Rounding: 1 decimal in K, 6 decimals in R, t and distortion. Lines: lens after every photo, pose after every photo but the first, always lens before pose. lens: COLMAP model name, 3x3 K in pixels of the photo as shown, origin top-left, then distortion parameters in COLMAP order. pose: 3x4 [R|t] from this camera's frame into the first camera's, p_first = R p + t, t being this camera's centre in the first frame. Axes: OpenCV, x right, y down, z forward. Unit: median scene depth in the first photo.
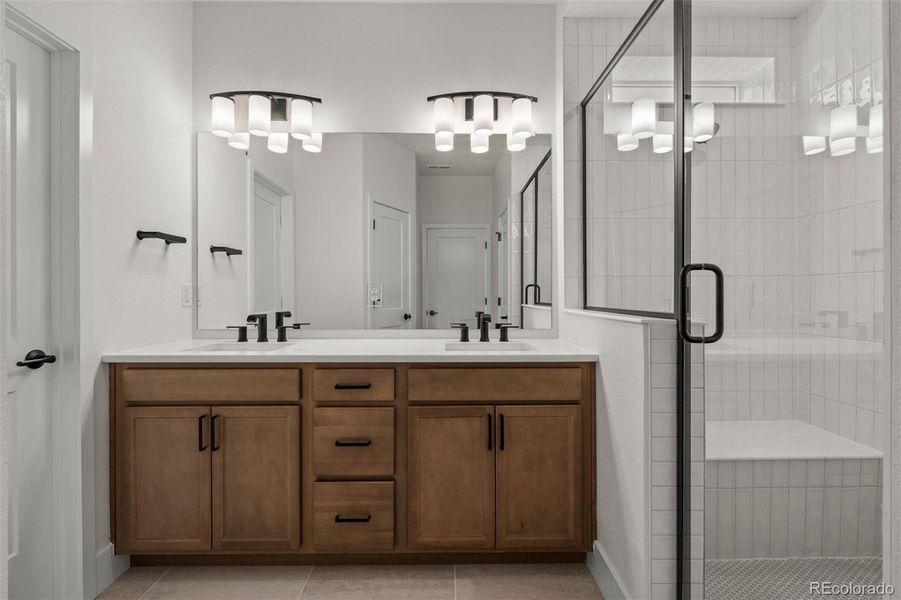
lens RADIAL K [[406.5, 0, 447.3], [0, 406.5, 299.7], [0, 0, 1]] dist [-0.000786, -0.000033]
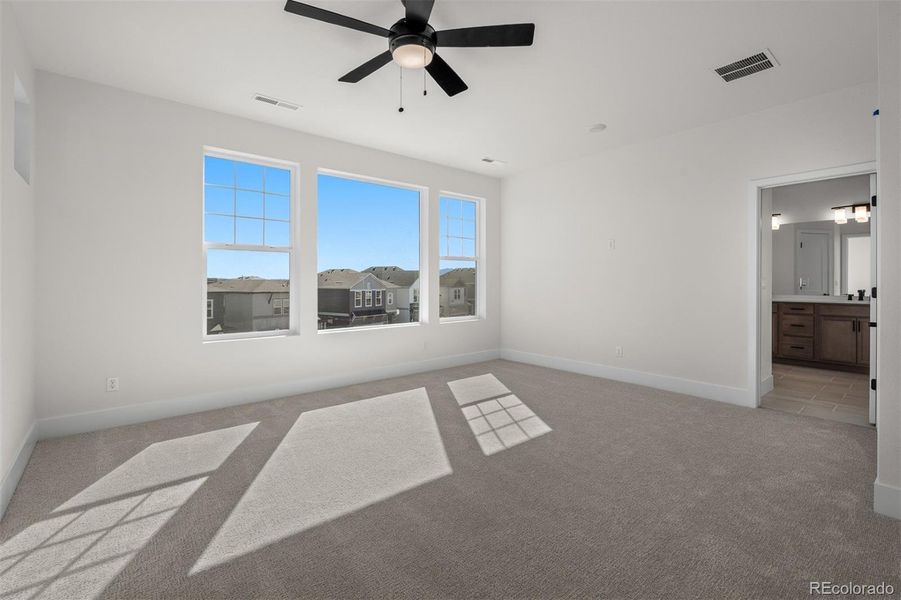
lens RADIAL K [[403.7, 0, 448.2], [0, 403.7, 282.3], [0, 0, 1]] dist [-0.002265, -0.000144]
pose [[0.640378, 0.000926, -0.768059, 0.486788], [0.000666, 0.999998, 0.001760, -0.018994], [0.768059, -0.001639, 0.640376, -3.407027]]
